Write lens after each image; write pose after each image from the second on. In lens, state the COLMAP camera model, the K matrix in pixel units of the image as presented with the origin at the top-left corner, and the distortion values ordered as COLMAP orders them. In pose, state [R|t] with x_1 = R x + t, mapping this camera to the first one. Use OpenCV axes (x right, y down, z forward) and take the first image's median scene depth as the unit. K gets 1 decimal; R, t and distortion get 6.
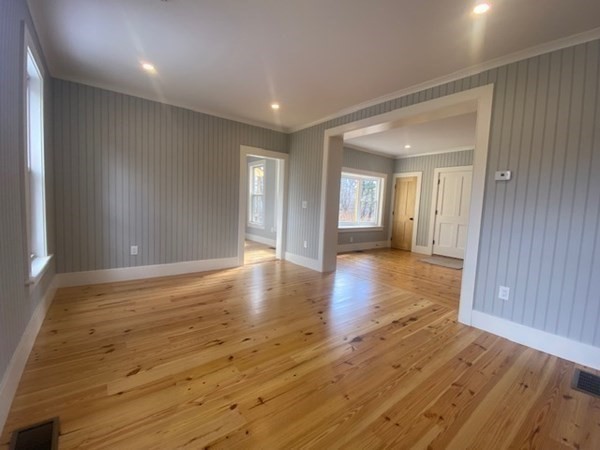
lens RADIAL K [[254.2, 0, 298.1], [0, 254.2, 222.7], [0, 0, 1]] dist [0.026419, -0.000036]
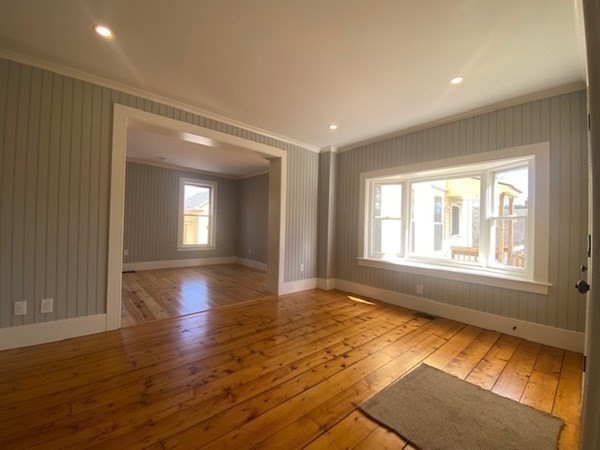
lens RADIAL K [[251.1, 0, 299.3], [0, 251.1, 224.3], [0, 0, 1]] dist [0.018190, -0.026563]
pose [[0.073326, -0.051278, -0.995989, 1.269456], [-0.104144, 0.992824, -0.058782, -0.023052], [0.991855, 0.108037, 0.067460, 1.195246]]
